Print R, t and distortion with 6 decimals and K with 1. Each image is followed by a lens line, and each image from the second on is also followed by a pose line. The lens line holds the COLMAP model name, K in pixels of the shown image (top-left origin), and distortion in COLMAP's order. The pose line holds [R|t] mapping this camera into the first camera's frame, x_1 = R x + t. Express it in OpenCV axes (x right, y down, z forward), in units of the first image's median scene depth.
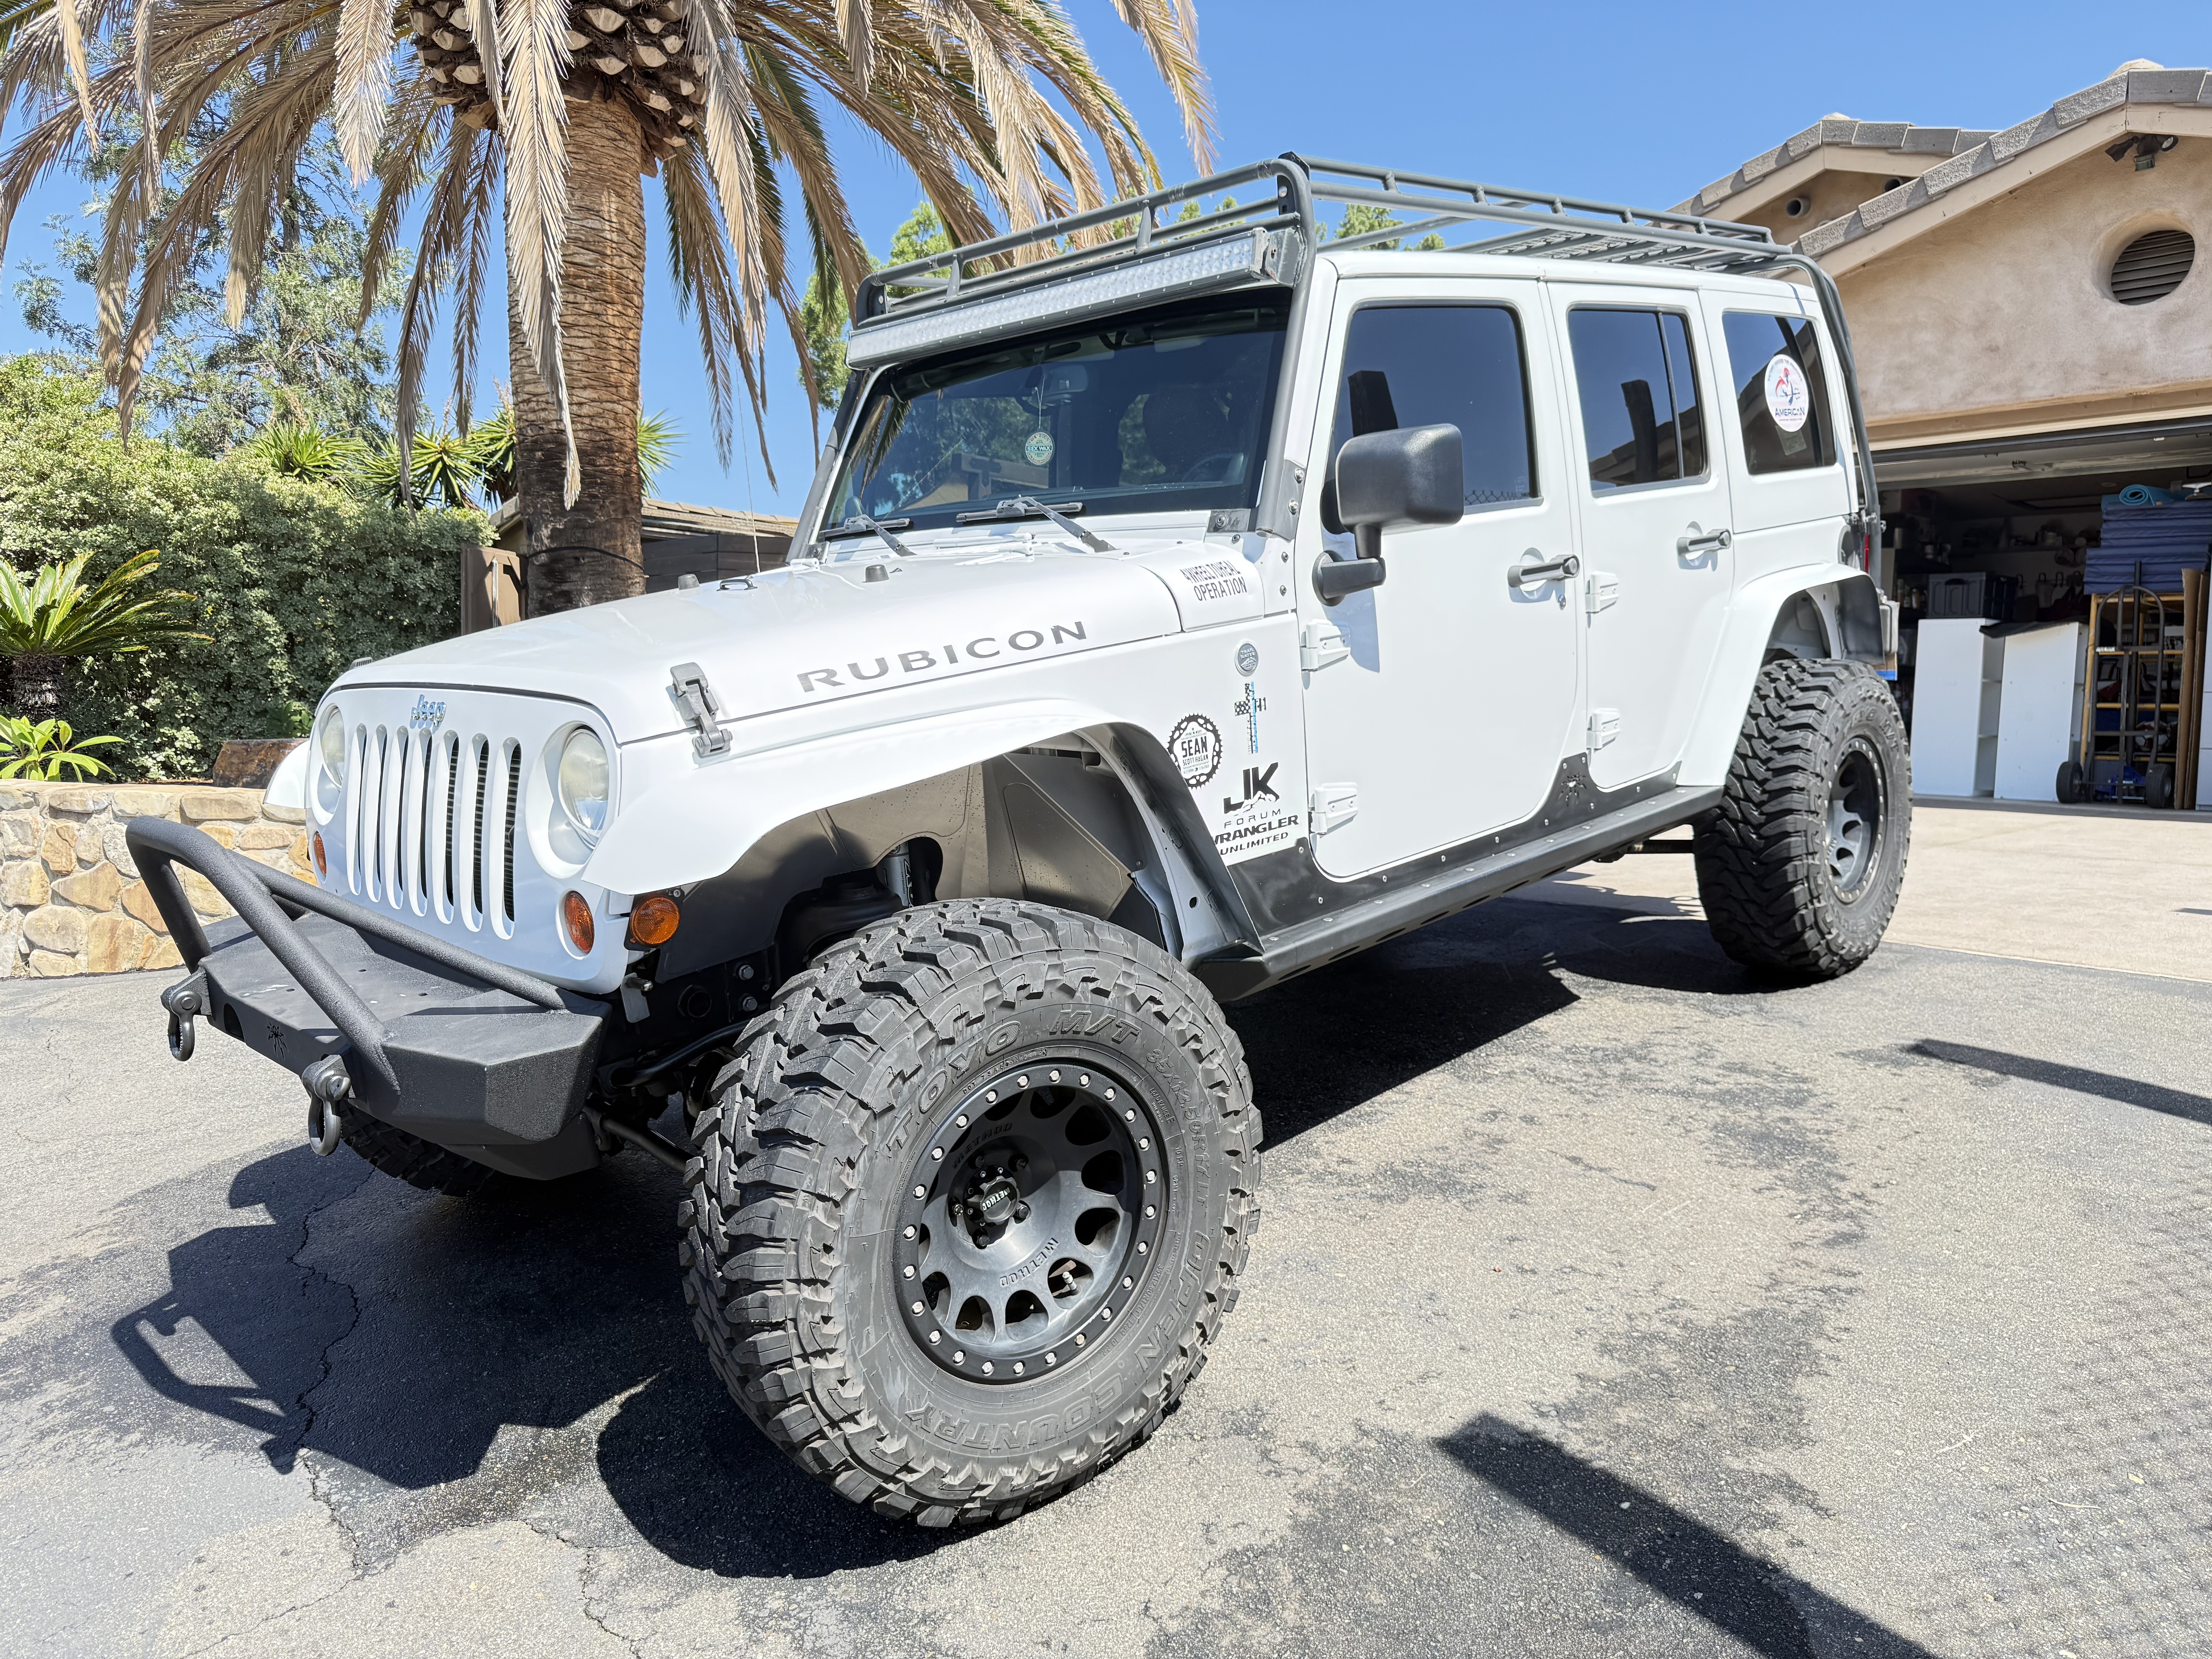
lens RADIAL K [[1549.4, 0, 1106.0], [0, 1549.4, 829.5], [0, 0, 1]] dist [0.011471, -0.003515]
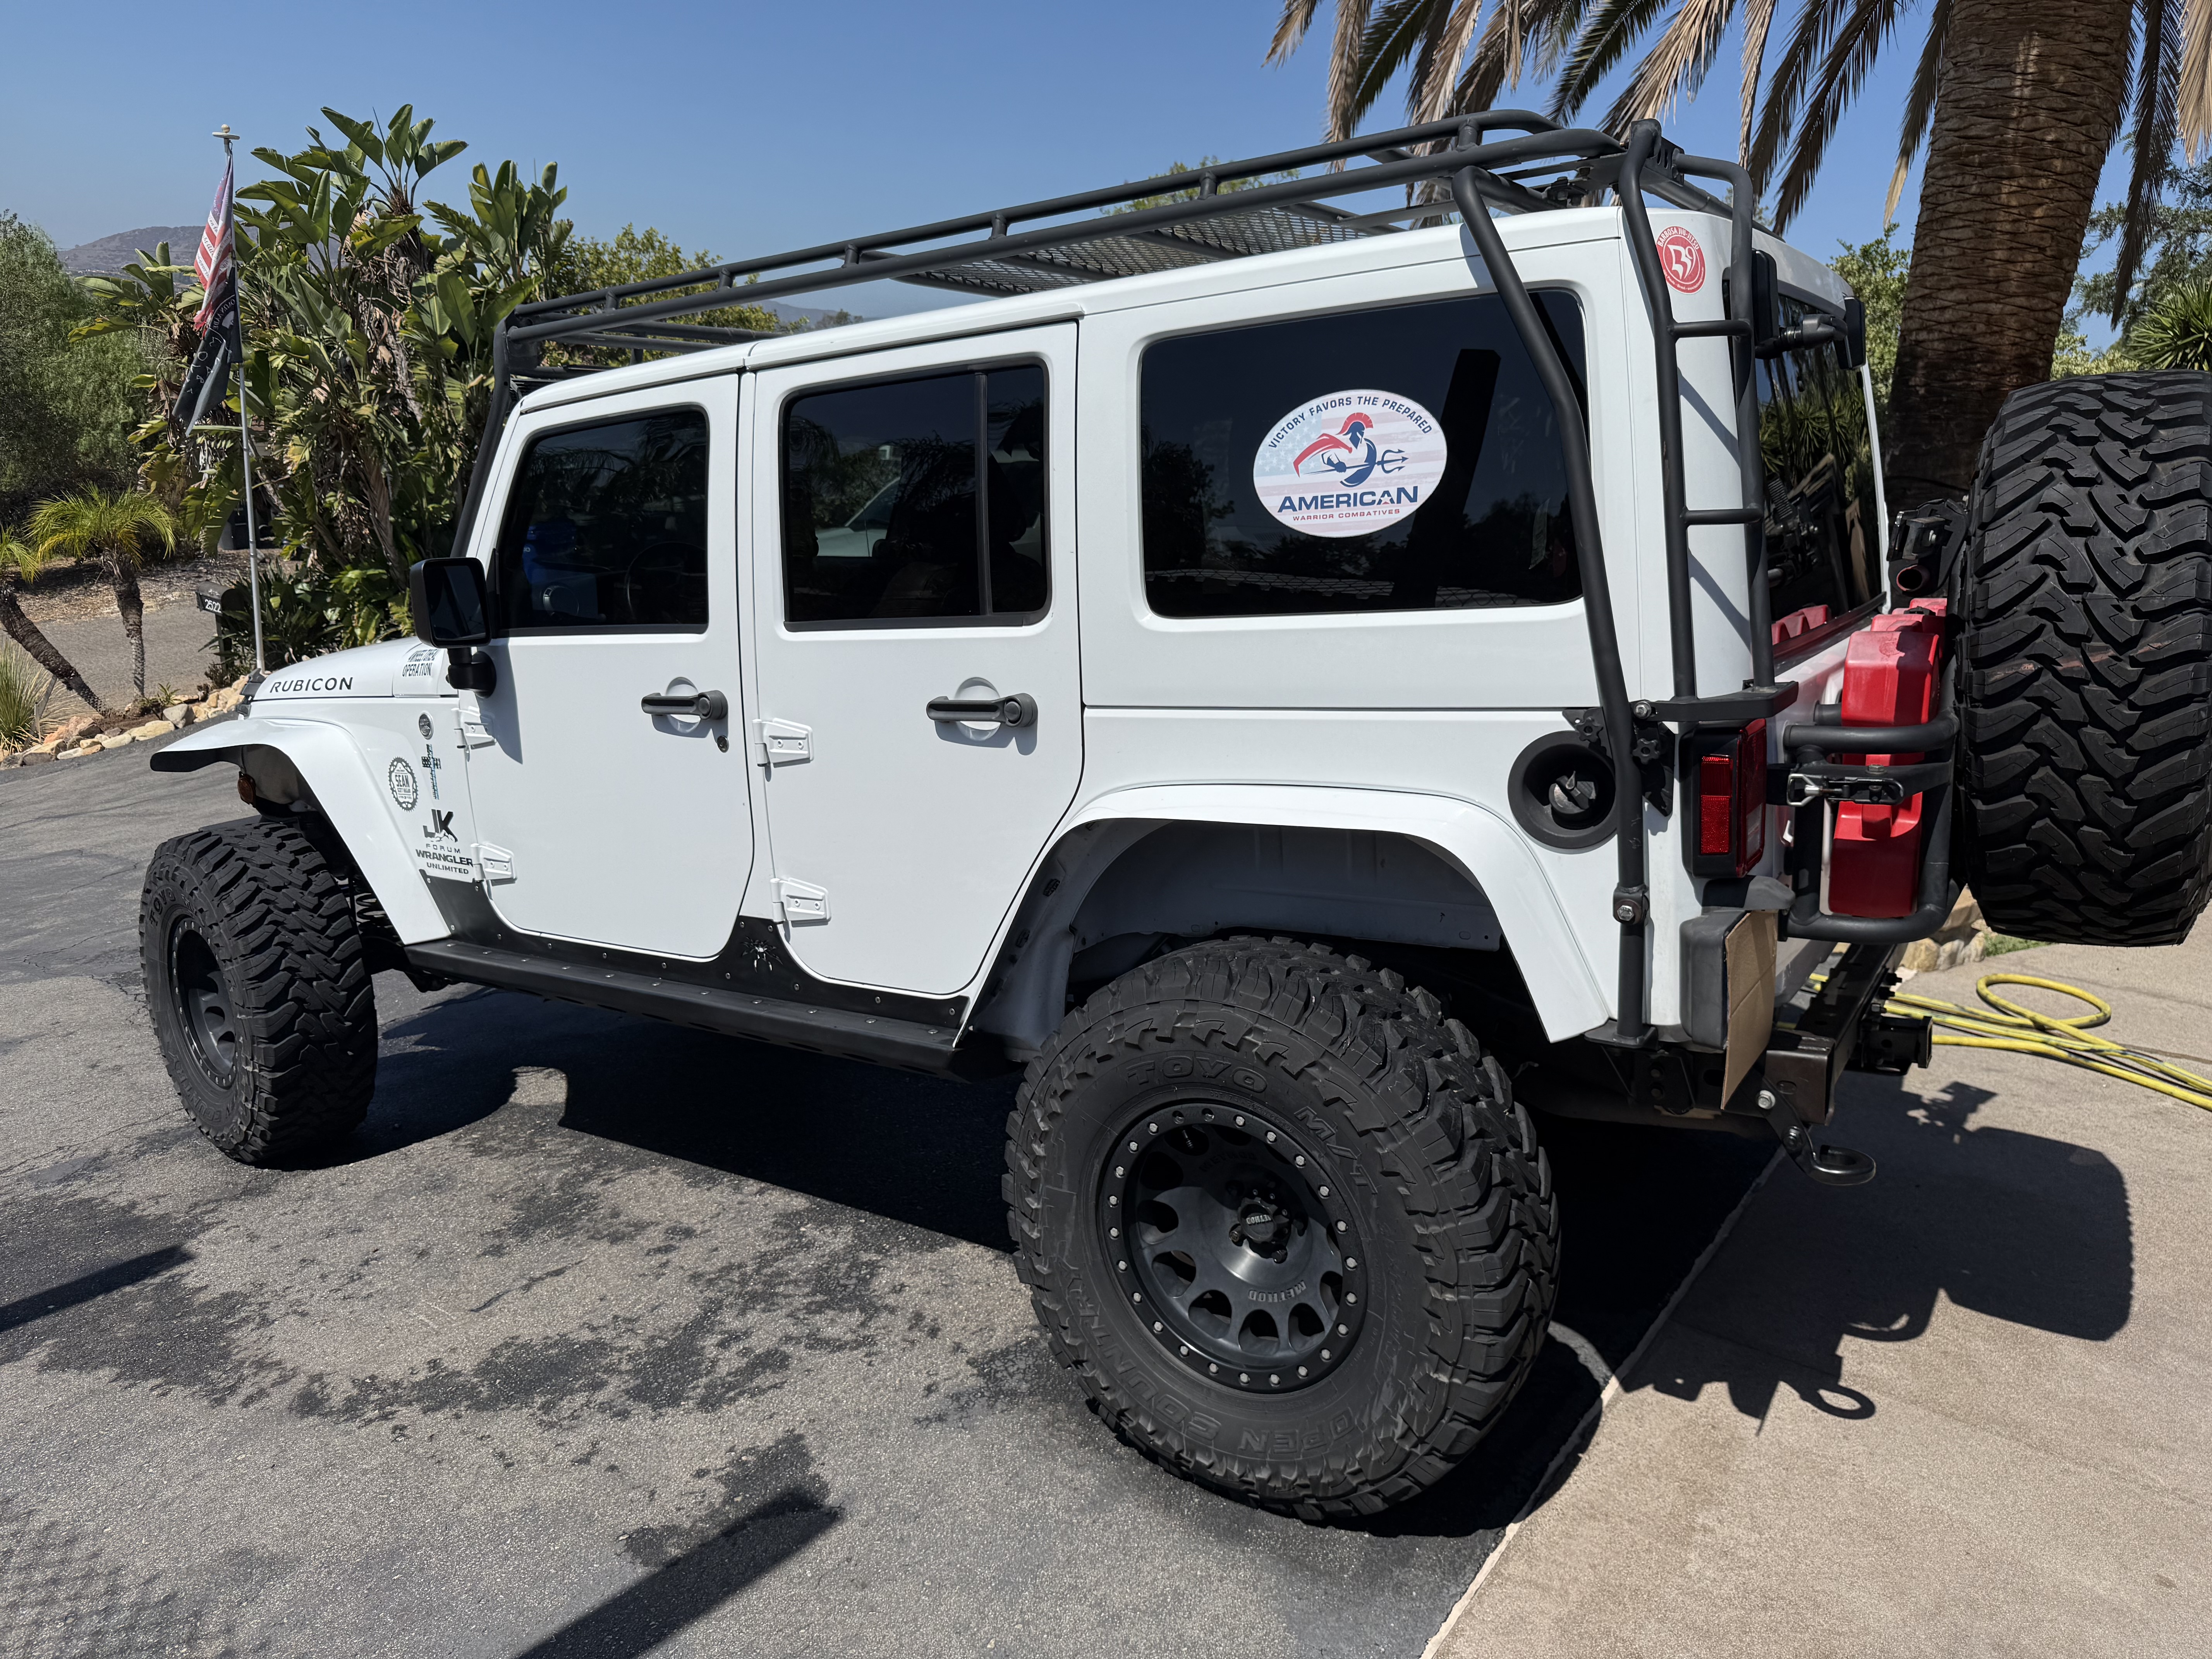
lens RADIAL K [[1539.2, 0, 1106.0], [0, 1539.2, 829.5], [0, 0, 1]] dist [0.008525, -0.002533]
pose [[0.210081, 0.261934, -0.941943, 1.055694], [-0.152339, 0.960446, 0.233103, -0.302176], [0.965743, 0.094524, 0.241674, 0.899203]]
